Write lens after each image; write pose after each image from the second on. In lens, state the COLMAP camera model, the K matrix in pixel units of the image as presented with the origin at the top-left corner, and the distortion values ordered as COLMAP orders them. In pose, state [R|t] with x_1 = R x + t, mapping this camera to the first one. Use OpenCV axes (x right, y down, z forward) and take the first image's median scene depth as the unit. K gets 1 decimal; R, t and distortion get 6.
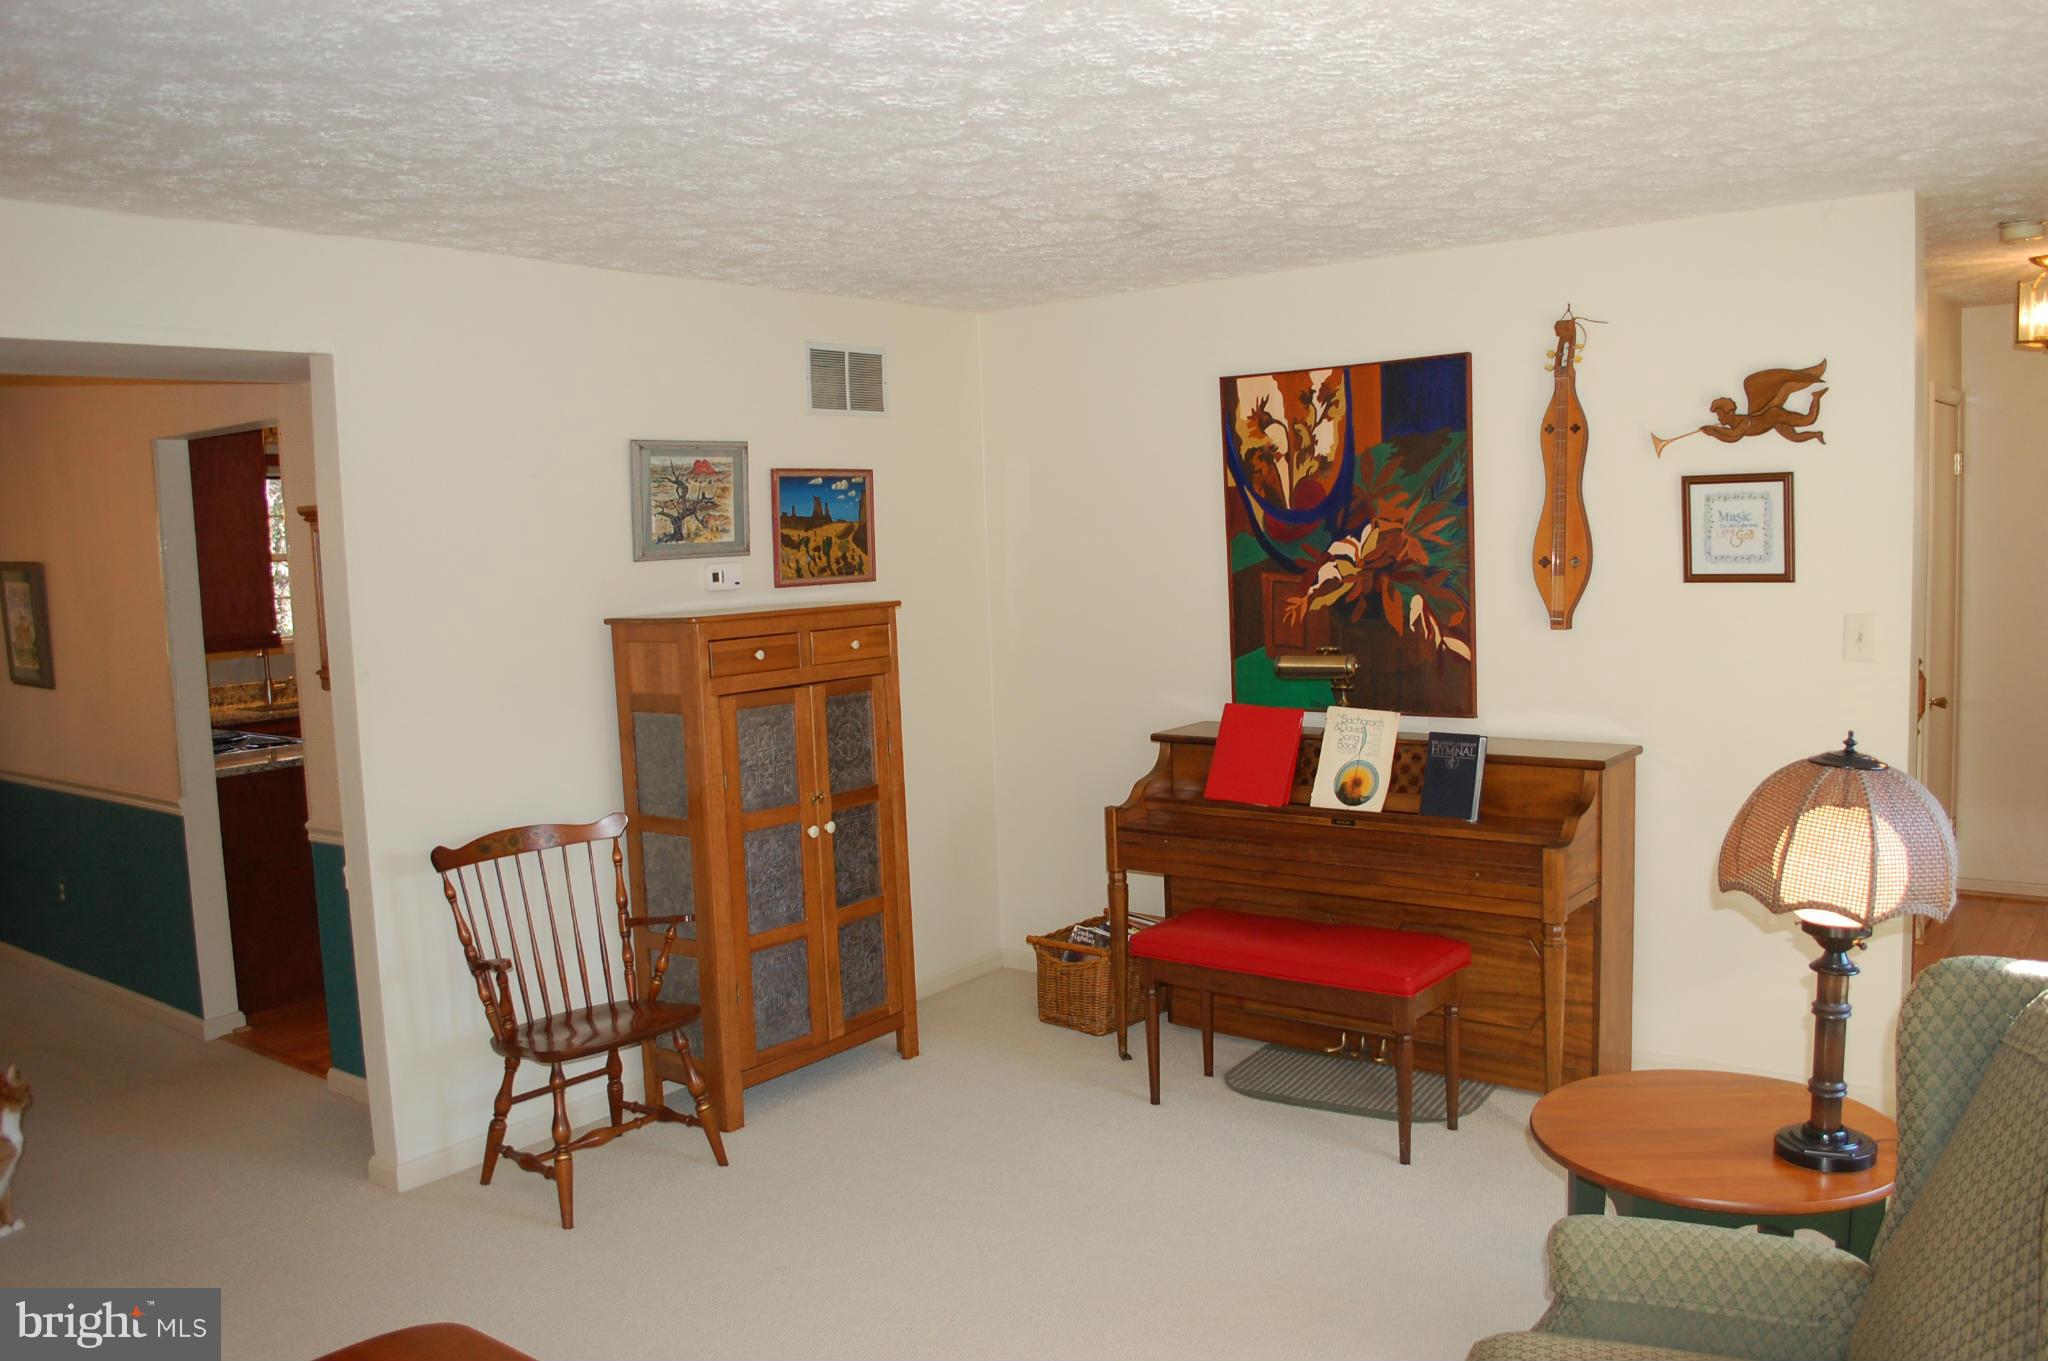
lens RADIAL K [[1618.9, 0, 1017.9], [0, 1618.9, 741.7], [0, 0, 1]] dist [-0.082415, 0.012333]
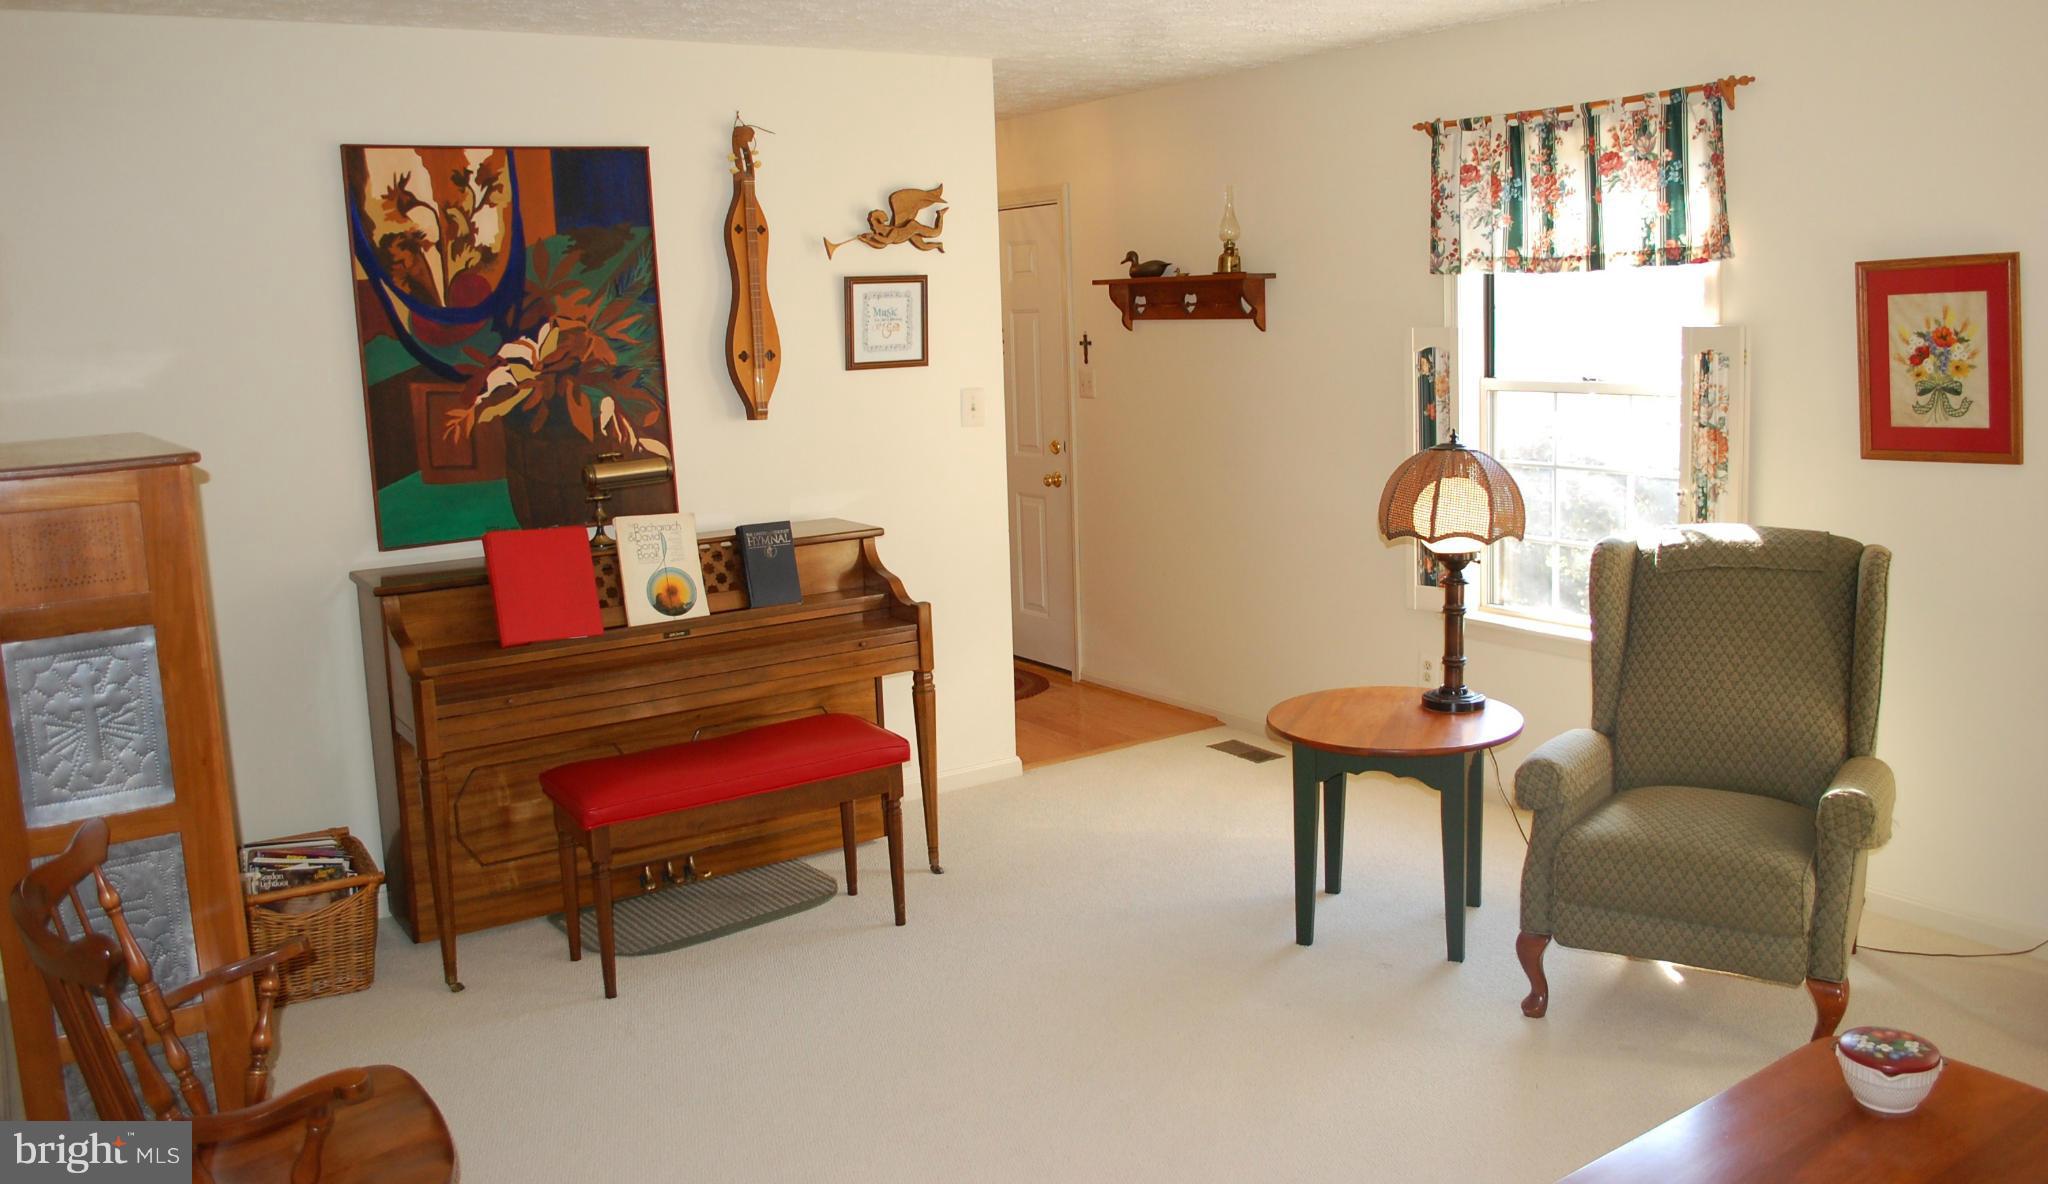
lens RADIAL K [[1660.9, 0, 1019.8], [0, 1660.9, 586.5], [0, 0, 1]] dist [-0.081839, 0.007137]
pose [[0.297344, -0.134508, 0.945248, -0.624419], [0.145498, 0.984847, 0.094374, -0.037944], [-0.943619, 0.109470, 0.312409, 0.484024]]
